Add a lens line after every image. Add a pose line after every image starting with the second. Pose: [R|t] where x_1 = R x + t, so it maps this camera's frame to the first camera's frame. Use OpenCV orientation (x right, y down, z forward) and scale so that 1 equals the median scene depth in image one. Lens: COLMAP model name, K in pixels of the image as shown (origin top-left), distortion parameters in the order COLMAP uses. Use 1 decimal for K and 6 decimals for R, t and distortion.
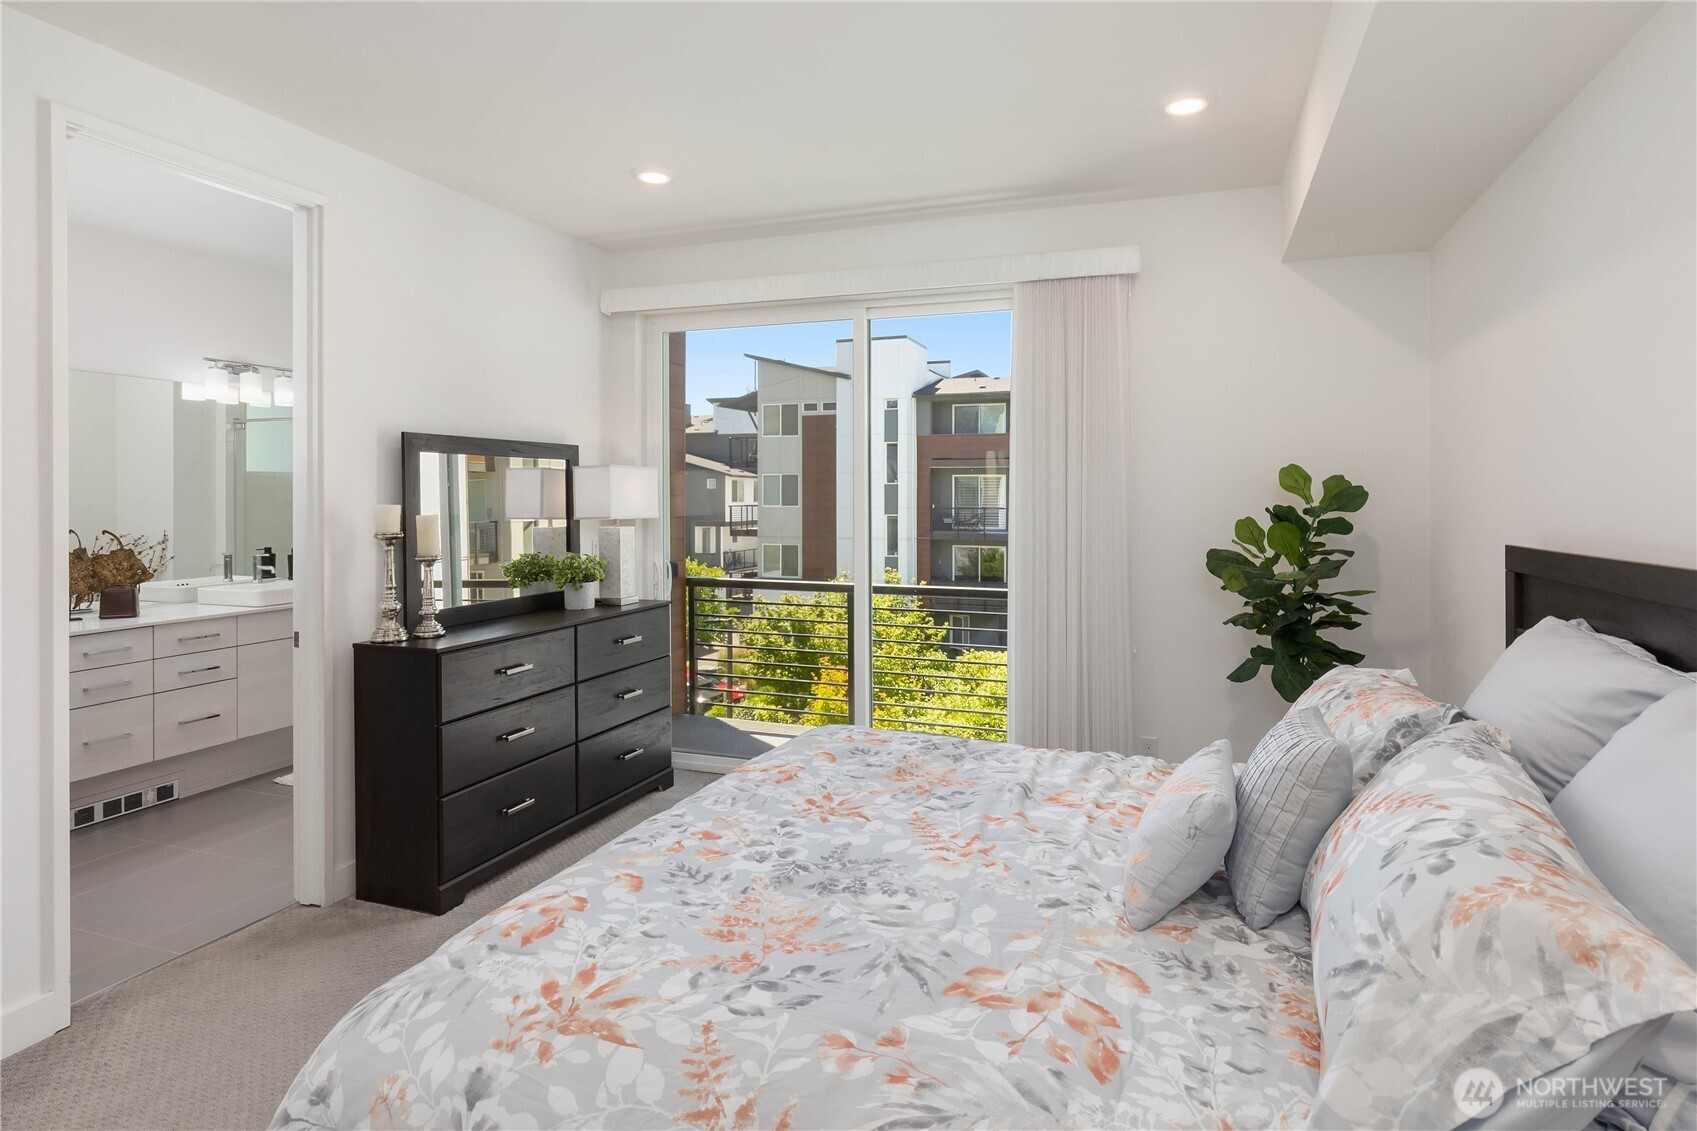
lens RADIAL K [[923.2, 0, 849.8], [0, 923.2, 600.1], [0, 0, 1]] dist [0.000015, 0.000637]
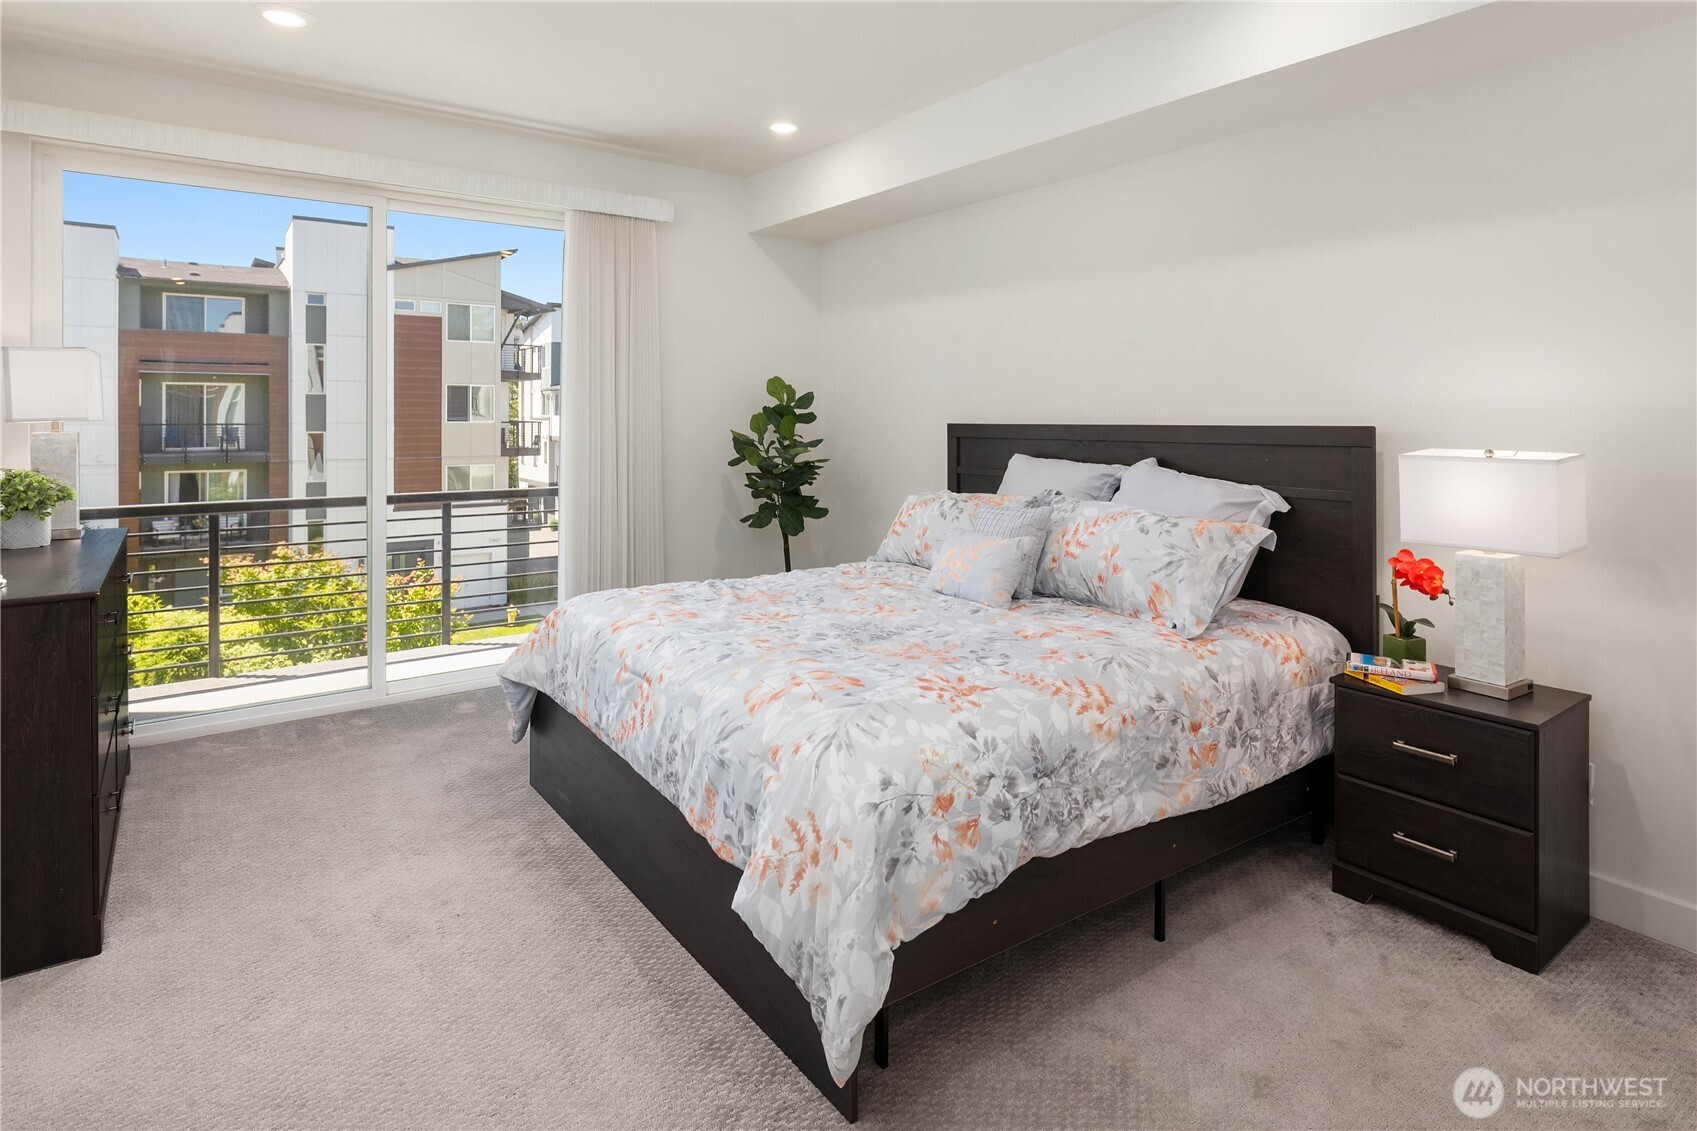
lens RADIAL K [[916.6, 0, 848.5], [0, 916.6, 565.5], [0, 0, 1]] dist [-0.001714, 0.000368]
pose [[0.563365, -0.137678, 0.814656, -0.705343], [0.094811, 0.990277, 0.101794, 0.013336], [-0.820750, 0.019891, 0.570941, 0.079343]]
